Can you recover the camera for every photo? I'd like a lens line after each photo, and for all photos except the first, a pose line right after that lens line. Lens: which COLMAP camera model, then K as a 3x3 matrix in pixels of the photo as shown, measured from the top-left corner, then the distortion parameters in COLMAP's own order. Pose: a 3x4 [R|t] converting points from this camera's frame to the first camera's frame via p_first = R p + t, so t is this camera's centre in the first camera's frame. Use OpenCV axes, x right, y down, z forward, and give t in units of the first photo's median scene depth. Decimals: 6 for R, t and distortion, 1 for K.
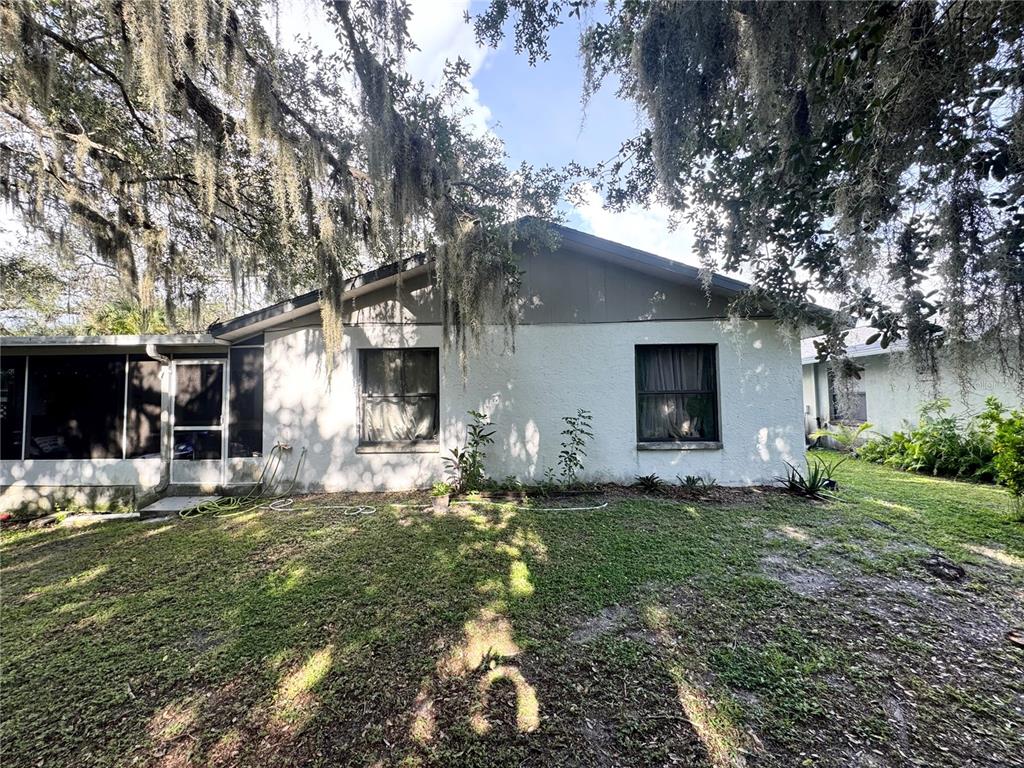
lens RADIAL K [[411.5, 0, 512.0], [0, 411.5, 384.0], [0, 0, 1]] dist [-0.003789, 0.000274]
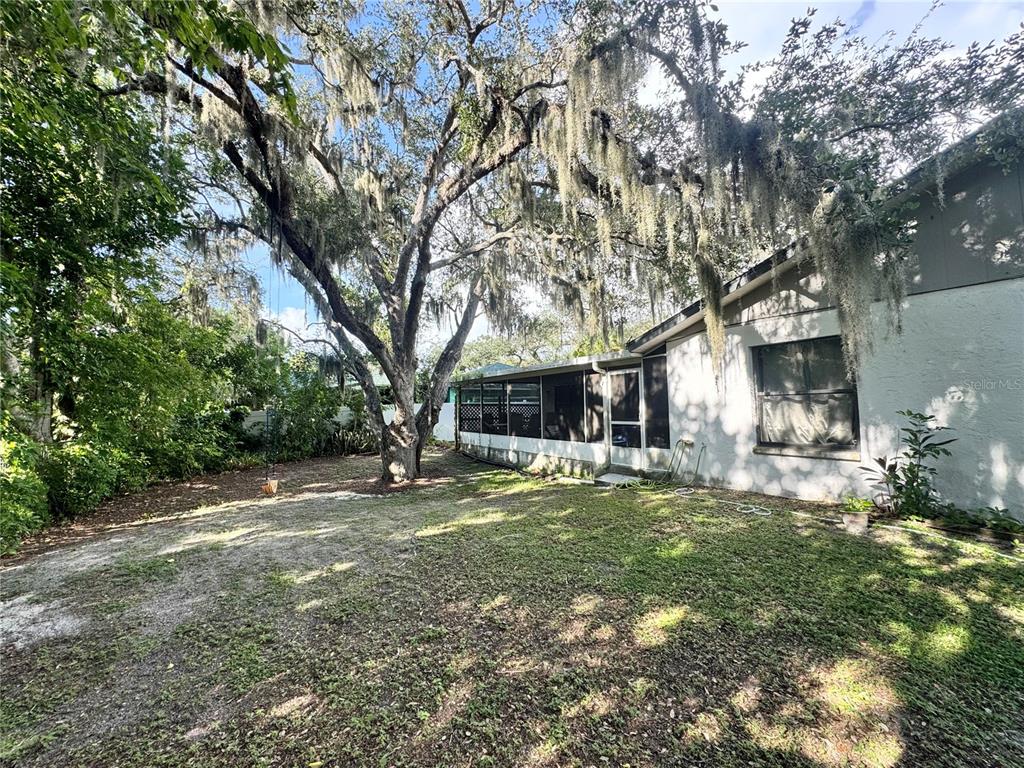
lens RADIAL K [[411.5, 0, 512.0], [0, 411.5, 384.0], [0, 0, 1]] dist [-0.003789, 0.000274]
pose [[0.562391, -0.047731, -0.825493, 0.114976], [0.045767, 0.998599, -0.026560, 0.003049], [0.825604, -0.022843, 0.563787, -0.027652]]
